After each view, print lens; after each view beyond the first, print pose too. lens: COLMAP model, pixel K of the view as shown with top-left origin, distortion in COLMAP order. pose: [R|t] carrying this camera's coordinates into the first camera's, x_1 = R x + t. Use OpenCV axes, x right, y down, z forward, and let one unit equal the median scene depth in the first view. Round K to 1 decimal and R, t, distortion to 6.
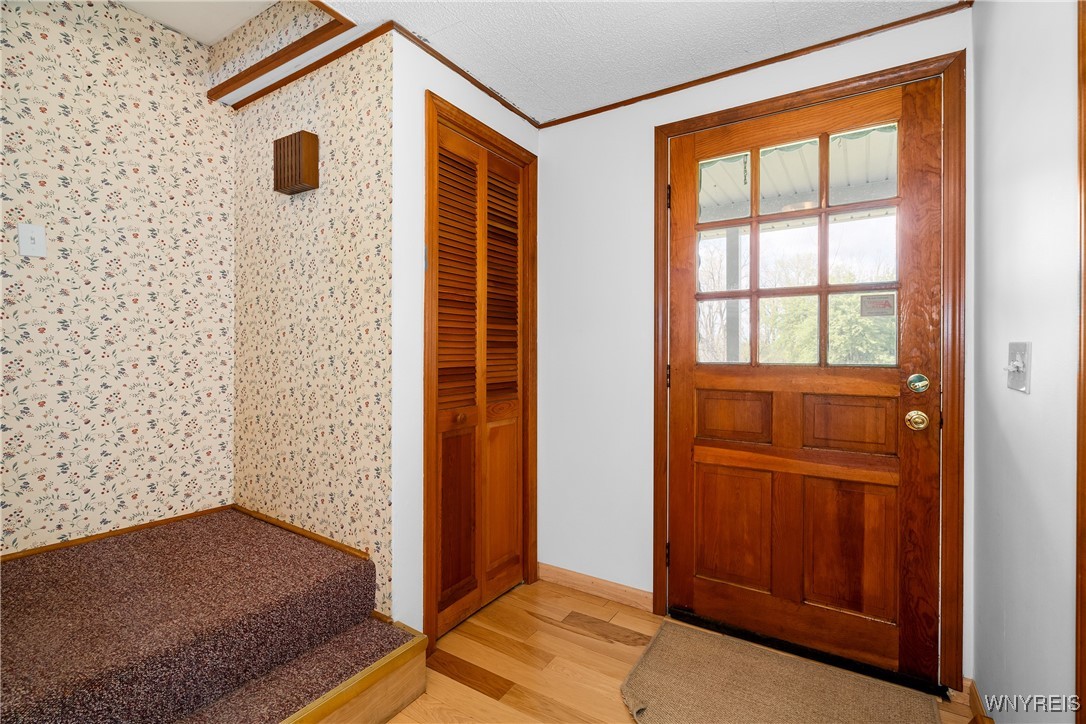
lens RADIAL K [[497.1, 0, 551.7], [0, 497.1, 355.1], [0, 0, 1]] dist [-0.005995, 0.000048]
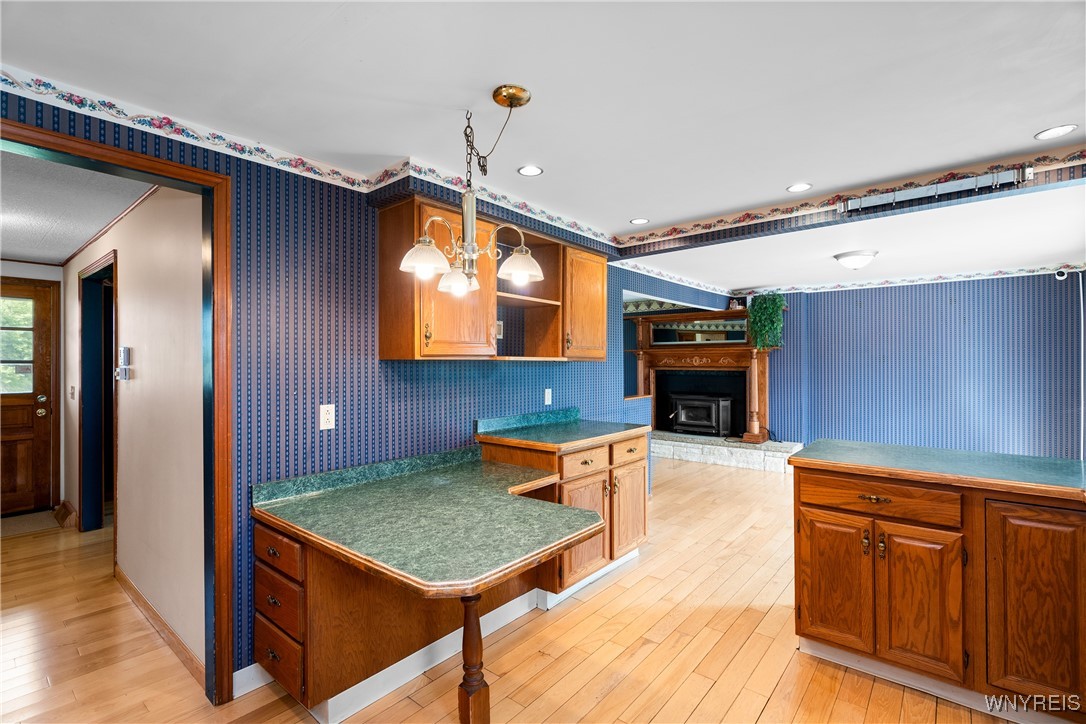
lens RADIAL K [[497.1, 0, 536.1], [0, 497.1, 360.1], [0, 0, 1]] dist [-0.005995, 0.000048]
pose [[0.128932, 0.011506, 0.991587, -1.542842], [0.014899, 0.999797, -0.013539, -0.075898], [-0.991541, 0.016519, 0.128735, -1.967491]]
